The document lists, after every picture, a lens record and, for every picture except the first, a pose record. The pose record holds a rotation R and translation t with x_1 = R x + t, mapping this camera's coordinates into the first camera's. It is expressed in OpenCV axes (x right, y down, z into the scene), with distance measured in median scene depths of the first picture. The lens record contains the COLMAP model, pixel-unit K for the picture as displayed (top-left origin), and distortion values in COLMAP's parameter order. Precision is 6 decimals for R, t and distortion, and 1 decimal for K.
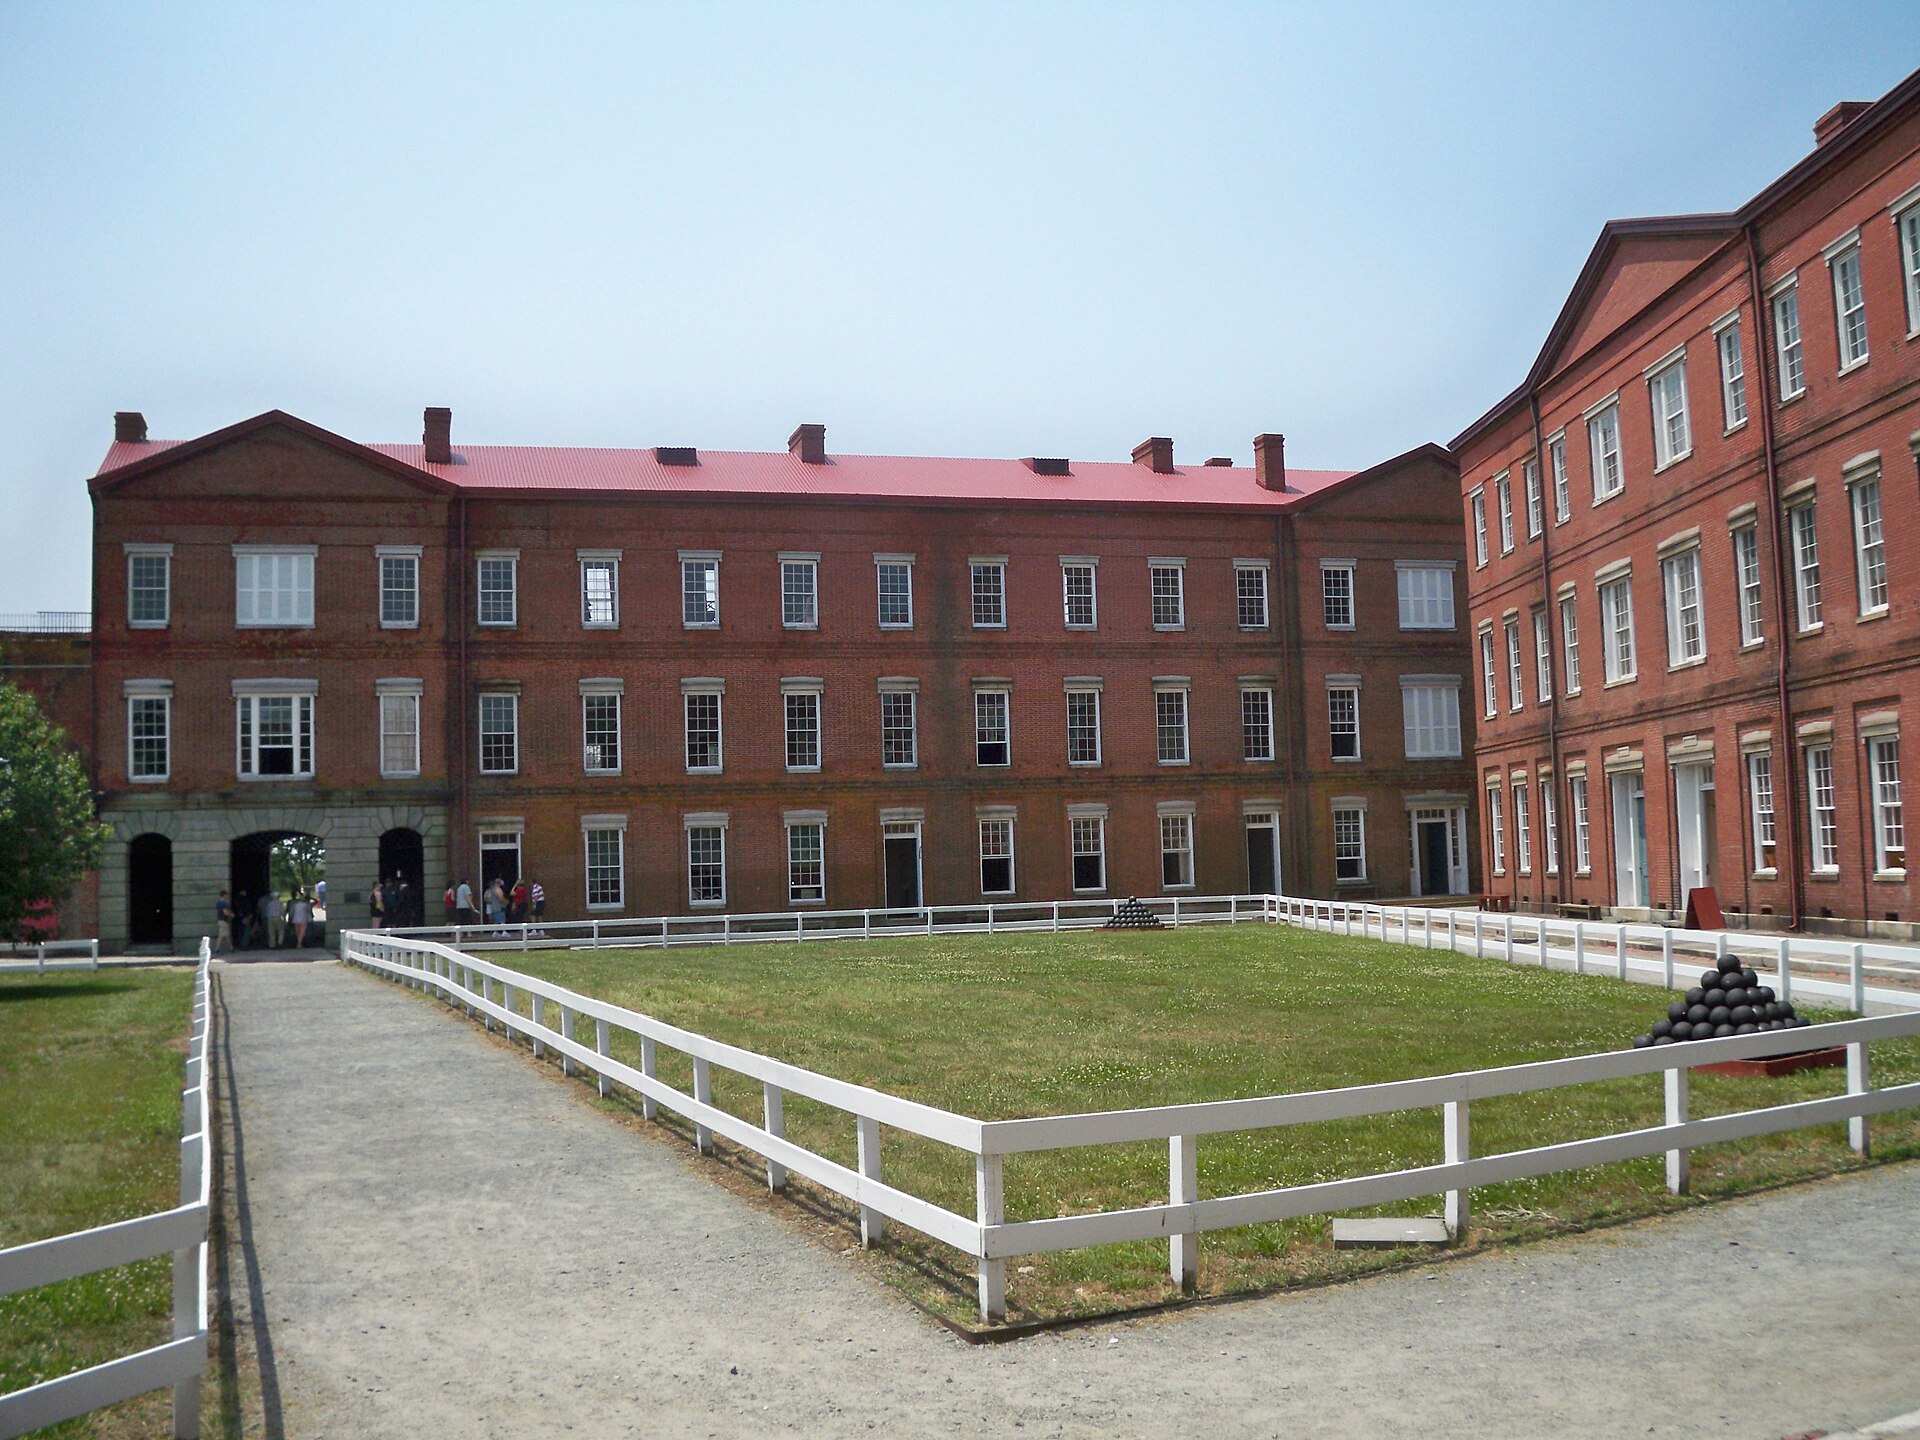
lens RADIAL K [[1981.4, 0, 957.1], [0, 1981.4, 706.3], [0, 0, 1]] dist [-0.096352, 0.000000]
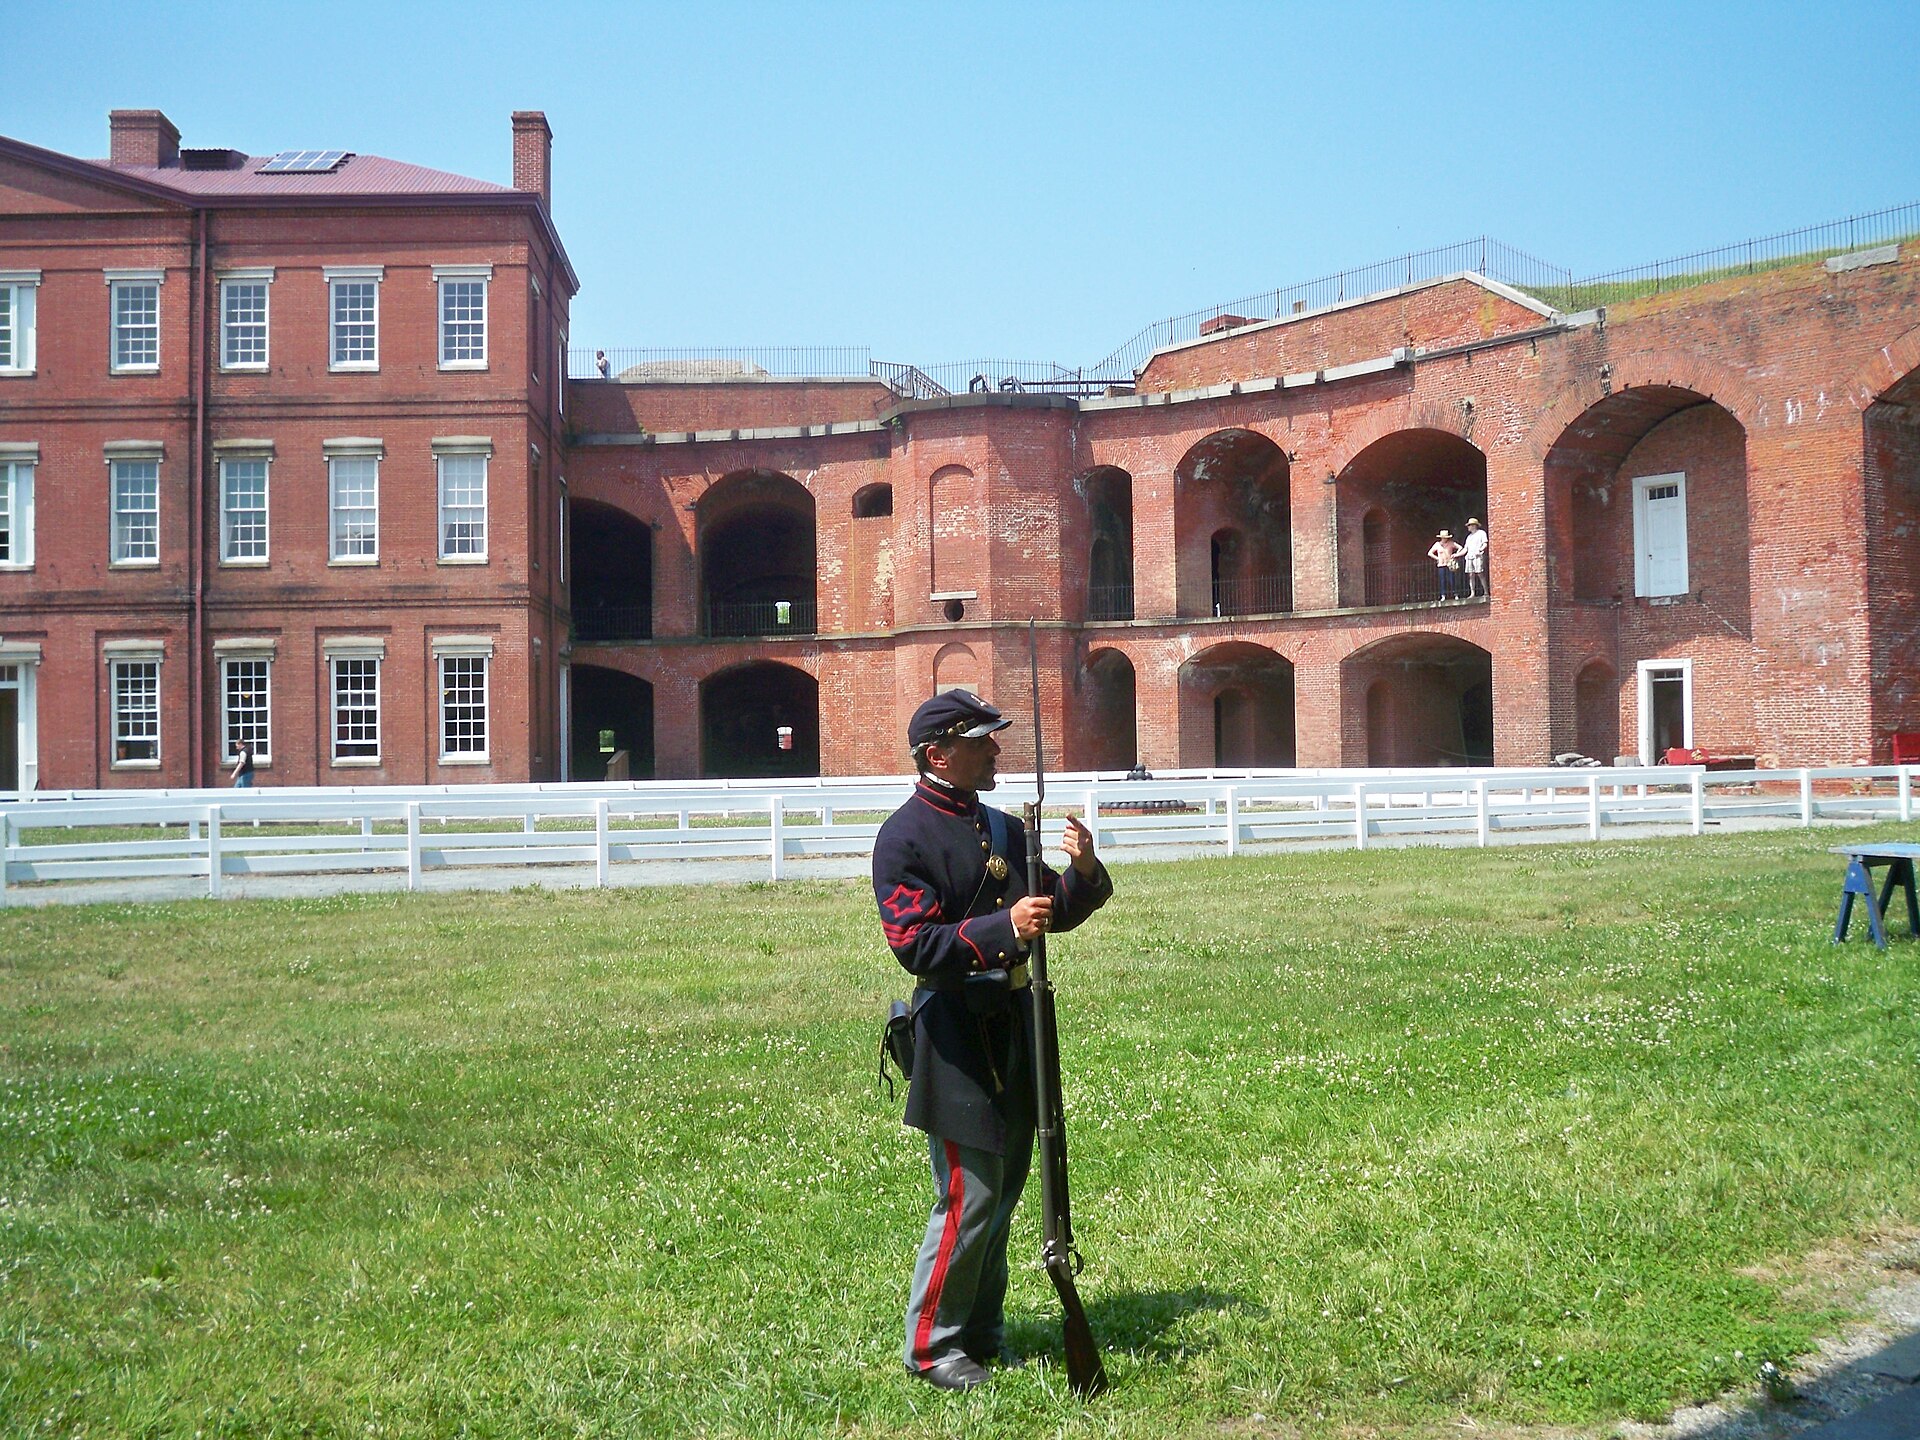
lens RADIAL K [[1981.4, 0, 986.3], [0, 1981.4, 692.3], [0, 0, 1]] dist [-0.096352, 0.000000]
pose [[-0.074445, 0.054888, 0.995713, -0.808299], [-0.061253, 0.996347, -0.059503, 0.085972], [-0.995342, -0.065420, -0.070811, 0.623267]]
